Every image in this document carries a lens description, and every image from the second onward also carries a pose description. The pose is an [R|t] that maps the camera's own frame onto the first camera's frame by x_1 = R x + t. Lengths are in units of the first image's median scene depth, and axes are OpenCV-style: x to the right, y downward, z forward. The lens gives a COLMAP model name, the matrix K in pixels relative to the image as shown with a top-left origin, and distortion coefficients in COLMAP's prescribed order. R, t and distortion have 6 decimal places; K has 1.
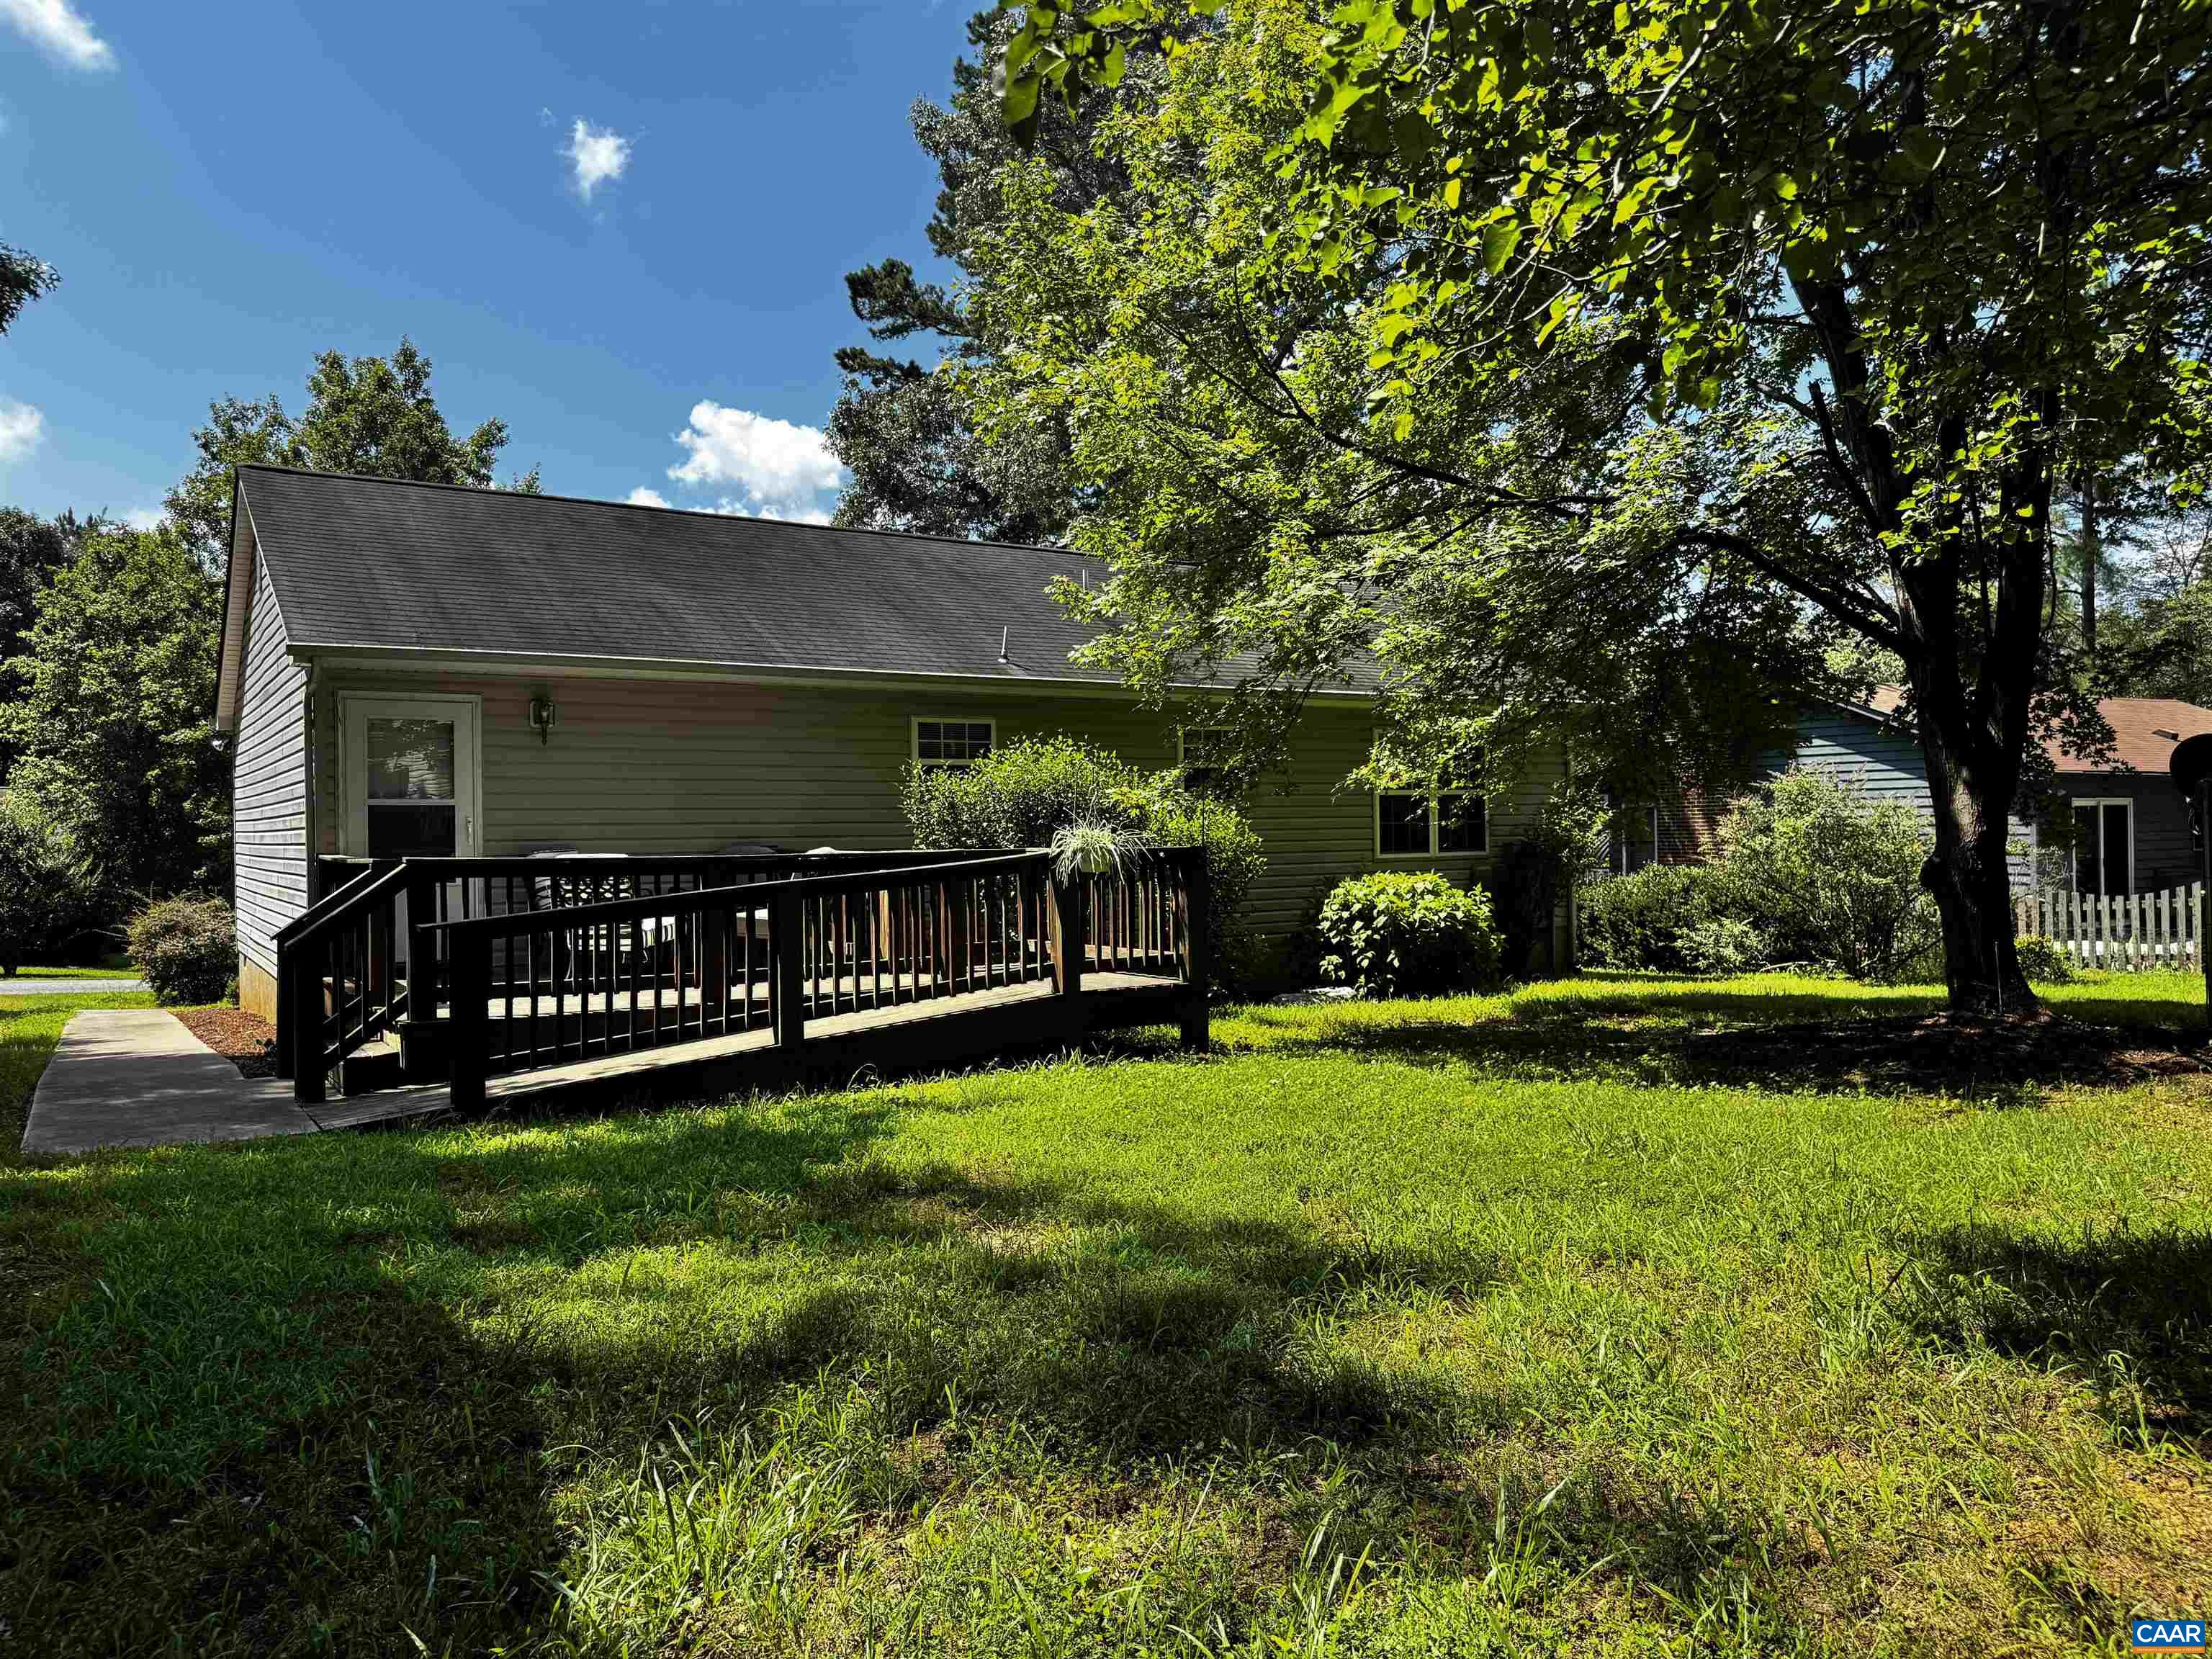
lens RADIAL K [[1558.1, 0, 1092.8], [0, 1558.1, 820.9], [0, 0, 1]] dist [0.132401, -0.139545]
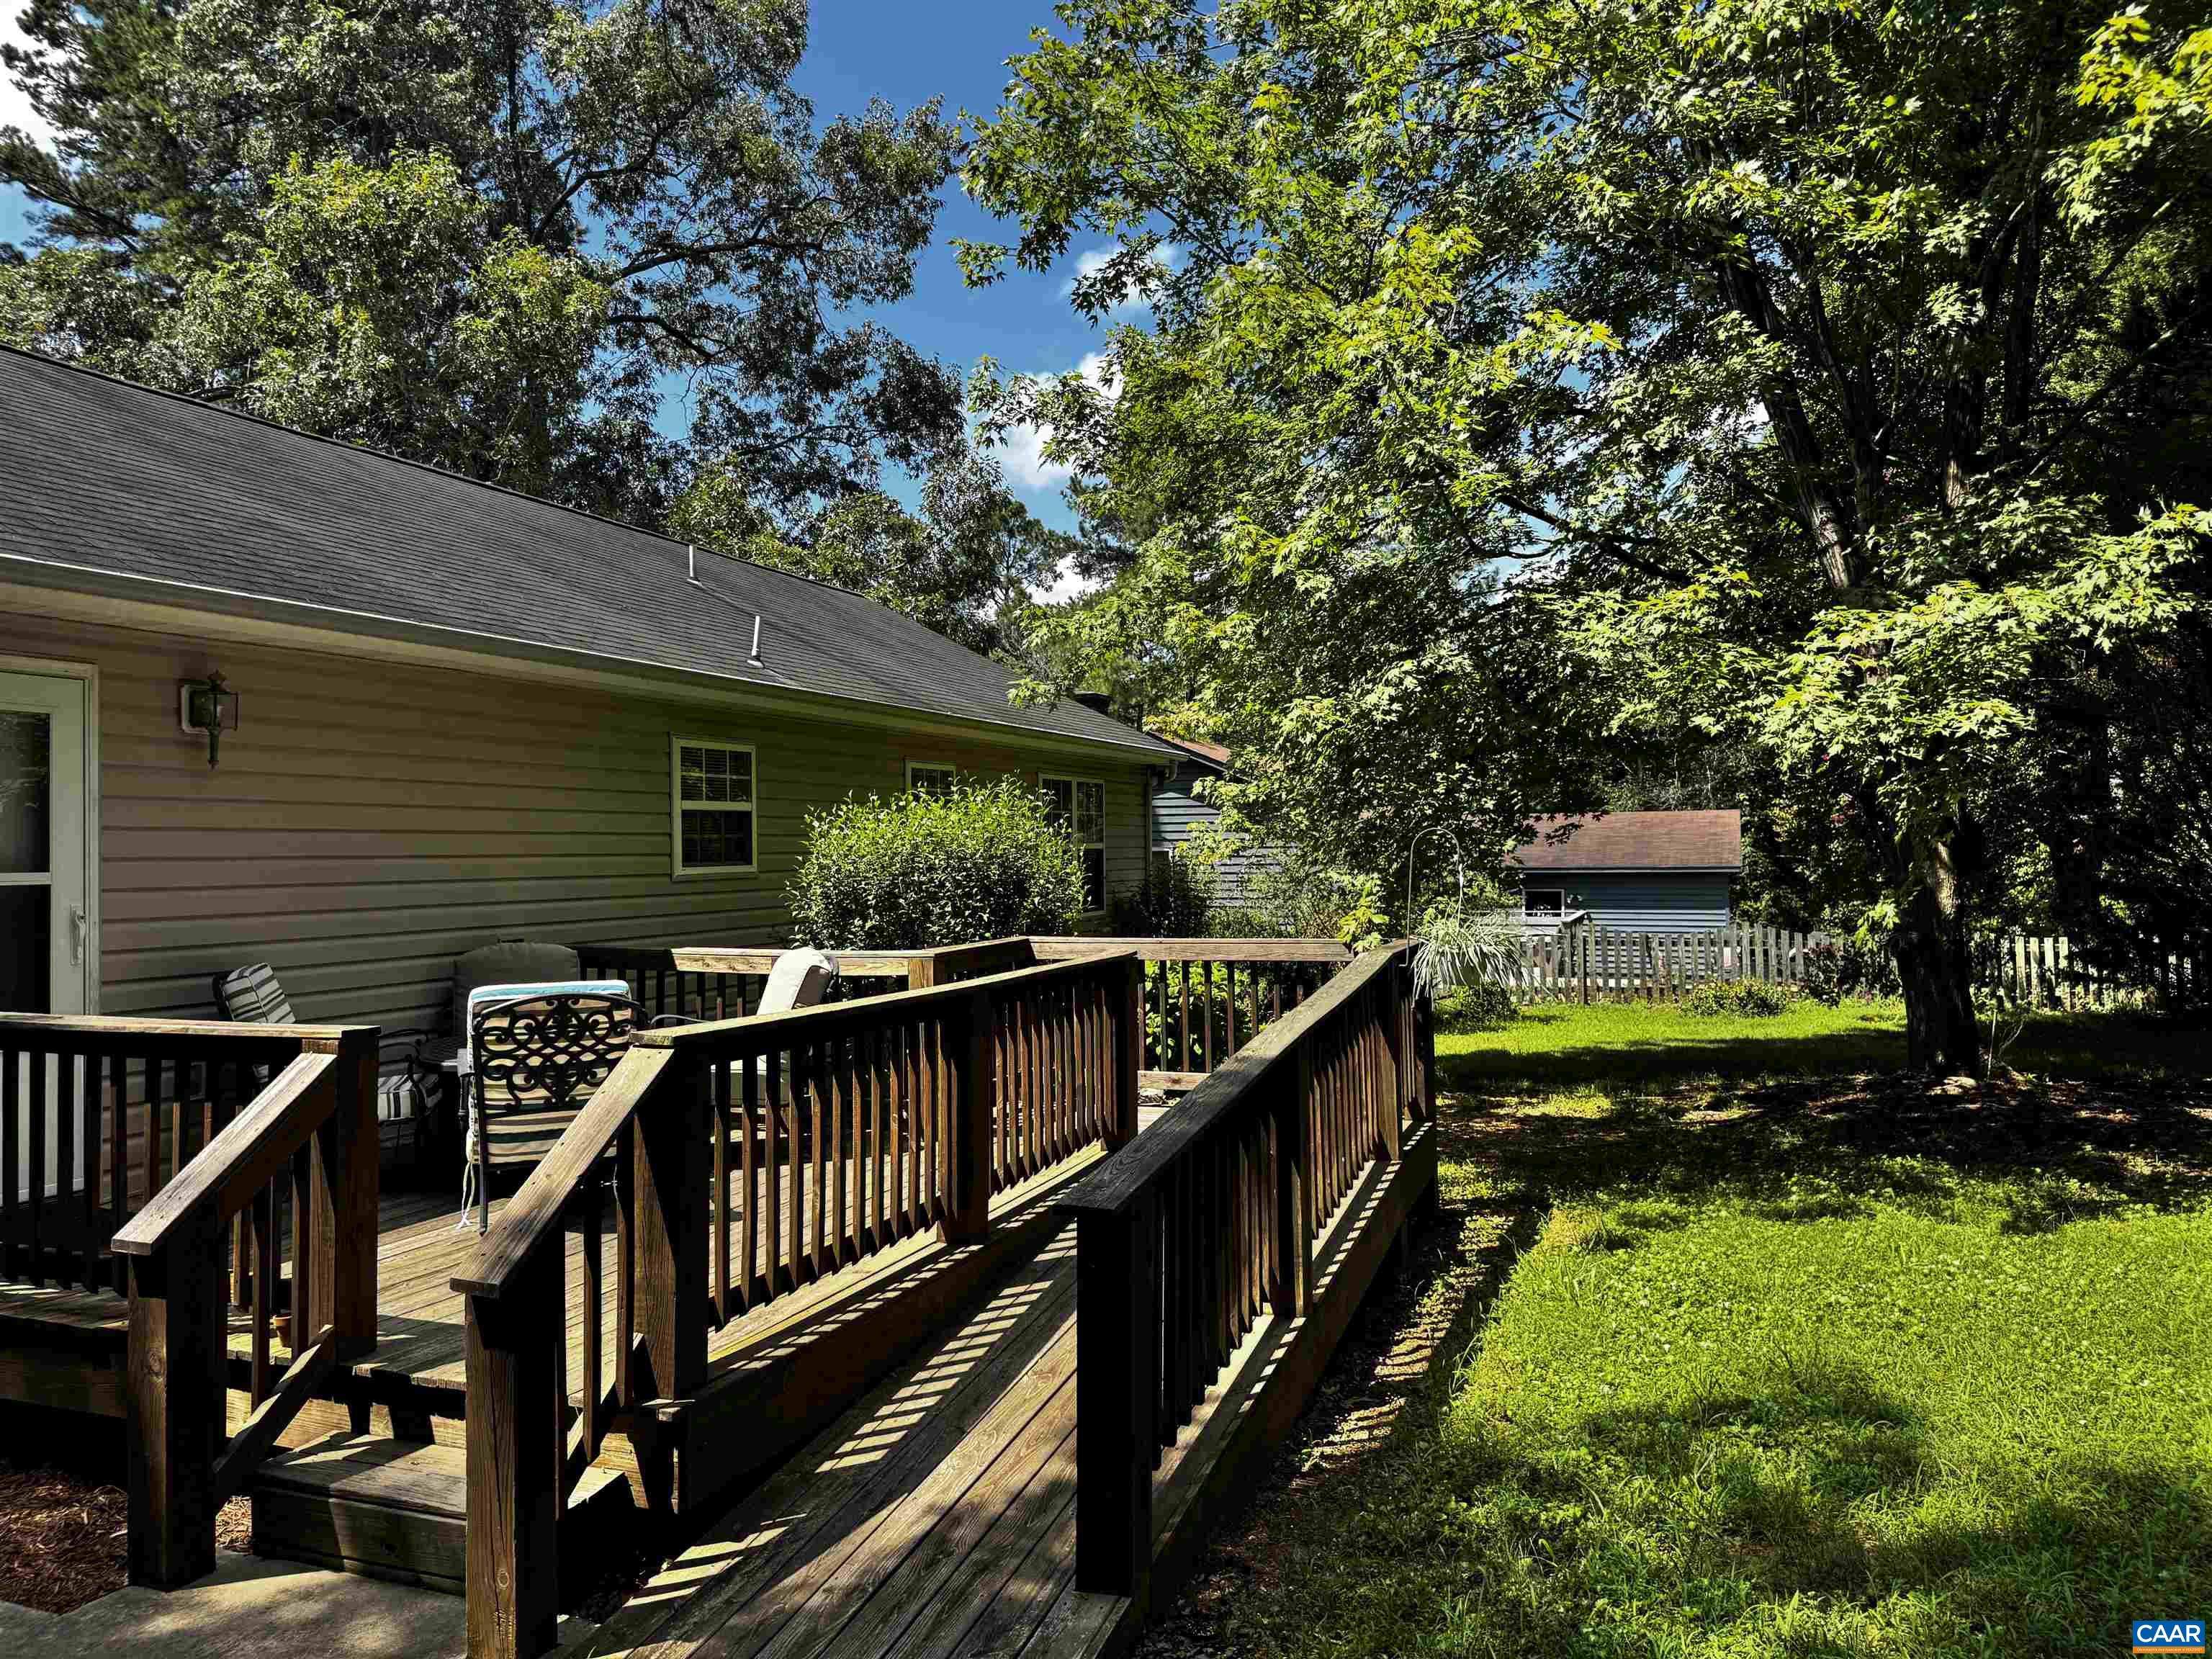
lens RADIAL K [[1558.1, 0, 1092.8], [0, 1558.1, 820.9], [0, 0, 1]] dist [0.132401, -0.139545]
pose [[0.804392, 0.011901, 0.593980, -0.365357], [0.002610, 0.999719, -0.023565, -0.014551], [-0.594093, 0.020505, 0.804135, 0.345108]]
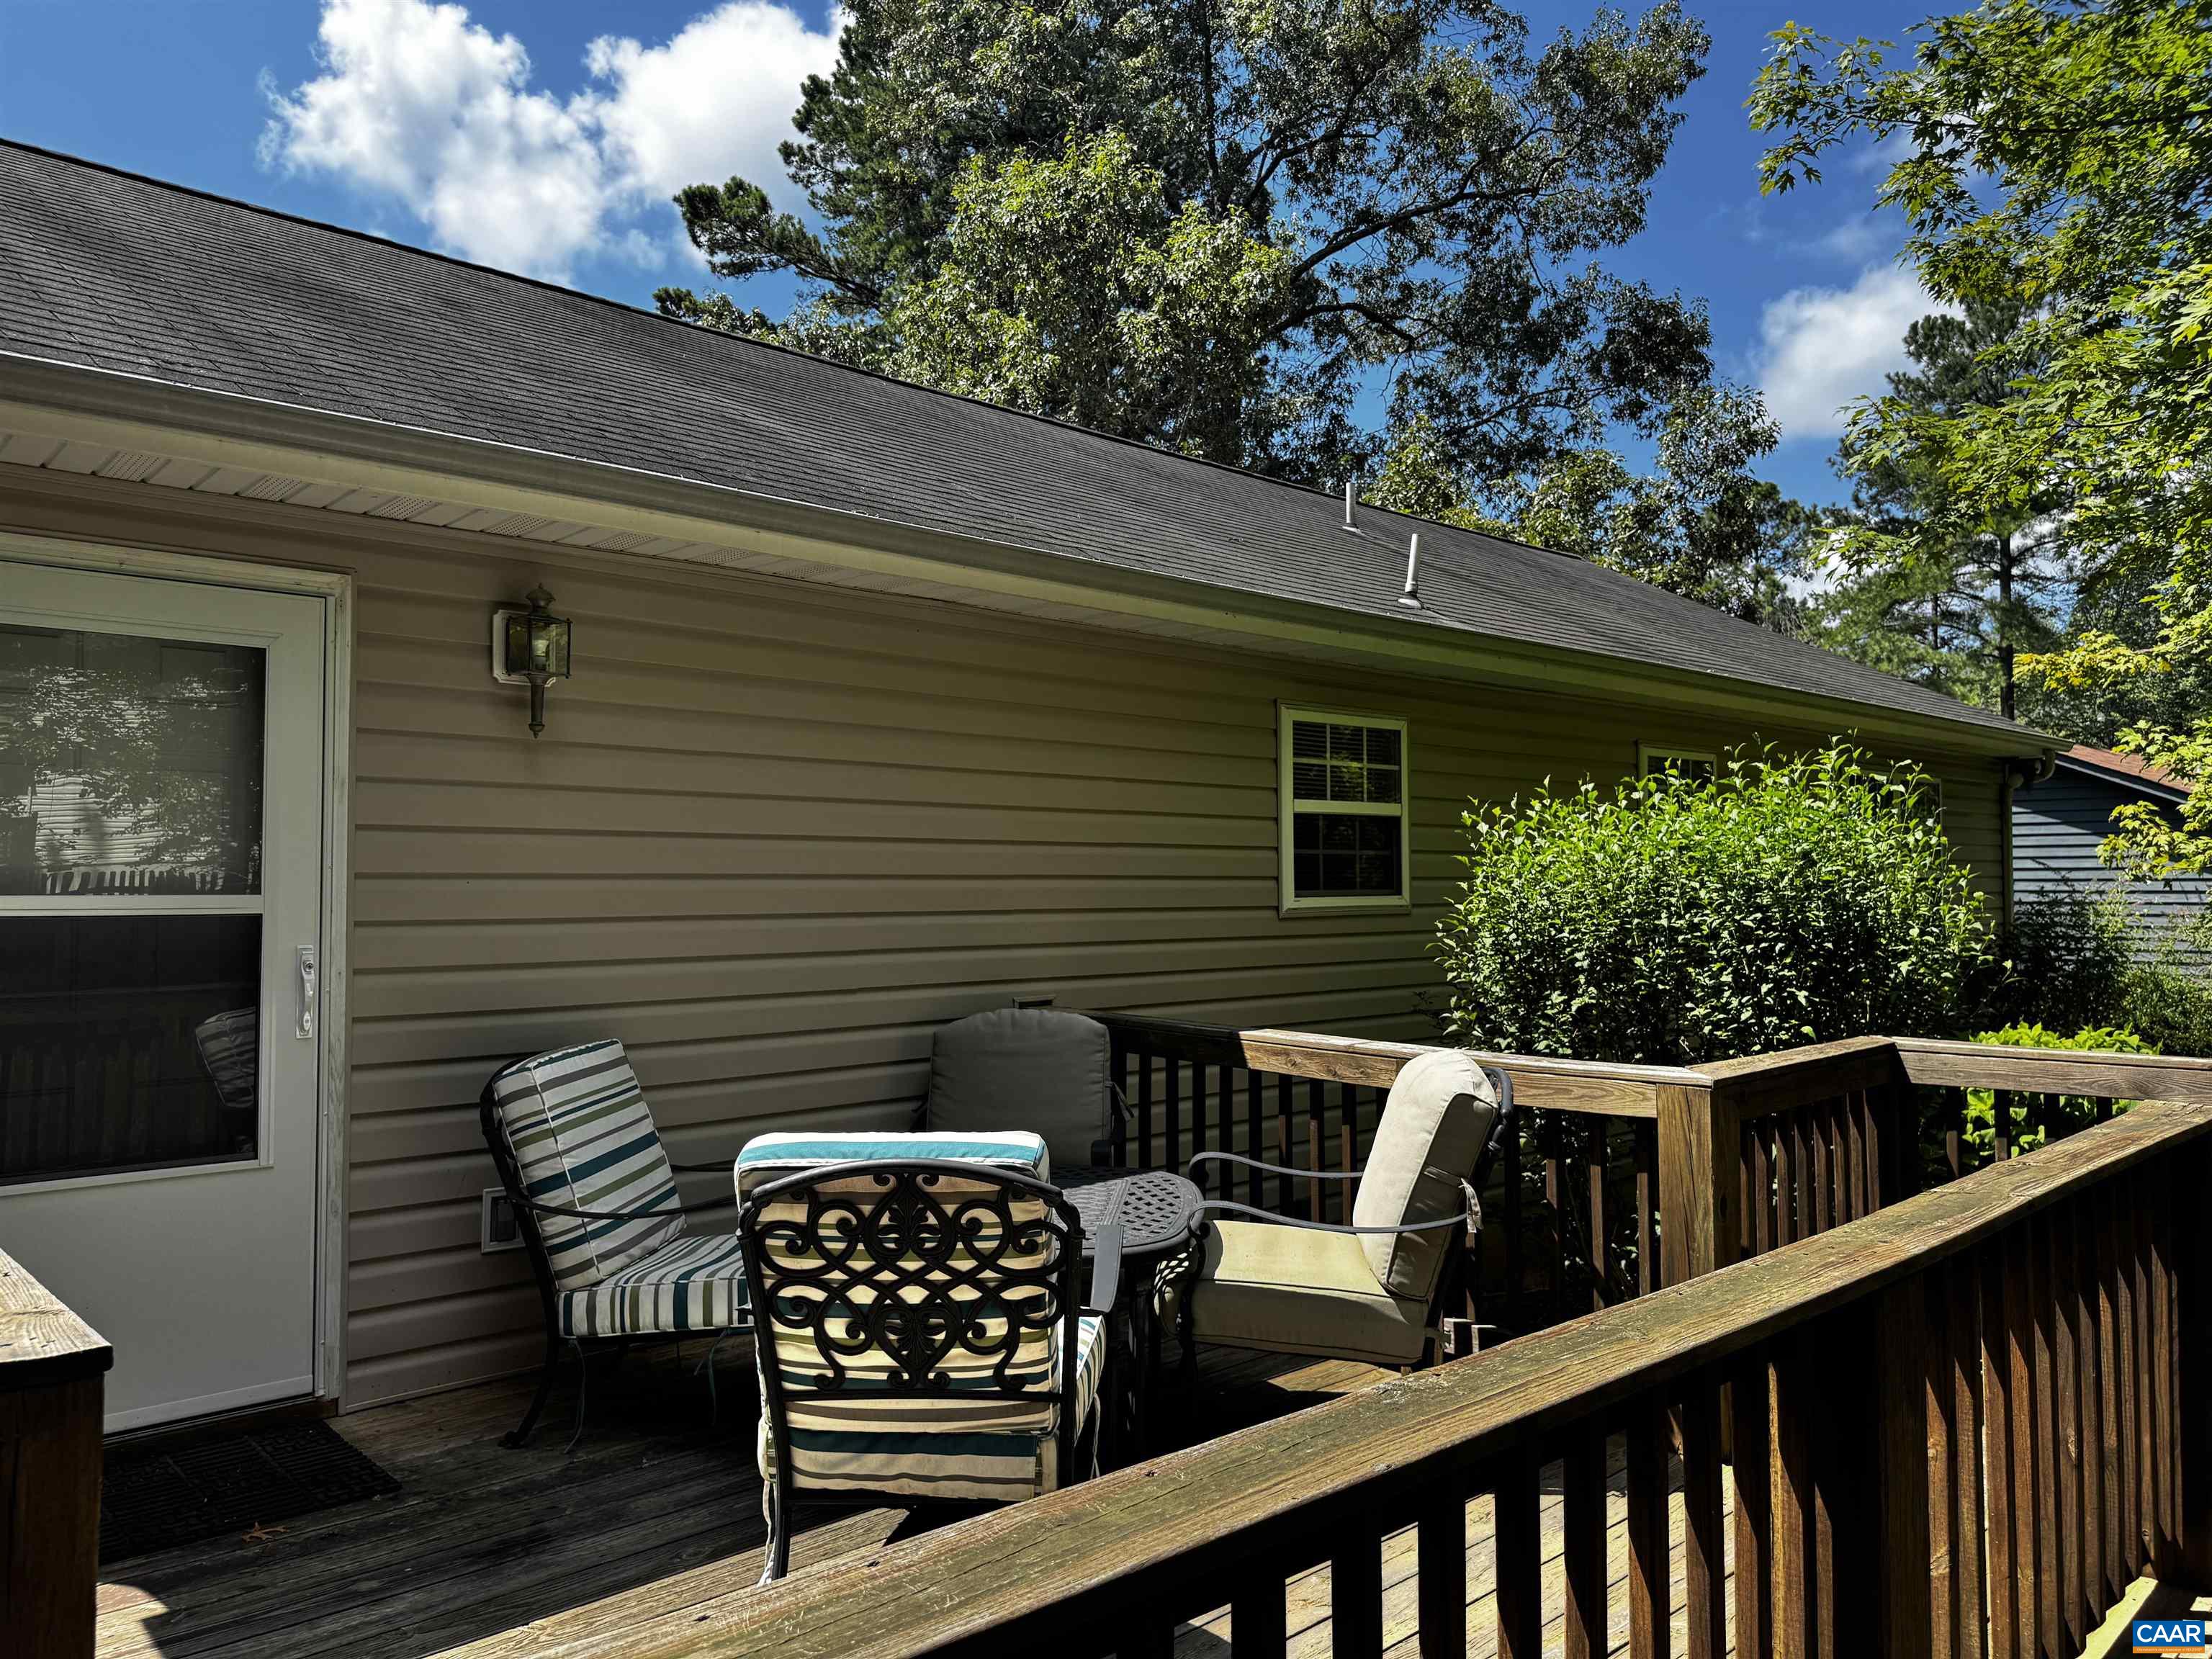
lens RADIAL K [[1559.9, 0, 1100.4], [0, 1559.9, 816.7], [0, 0, 1]] dist [0.124987, -0.206935]
pose [[0.981937, 0.014639, 0.188643, -0.250233], [-0.006544, 0.999034, -0.043464, -0.014150], [-0.189097, 0.041445, 0.981083, 0.551533]]
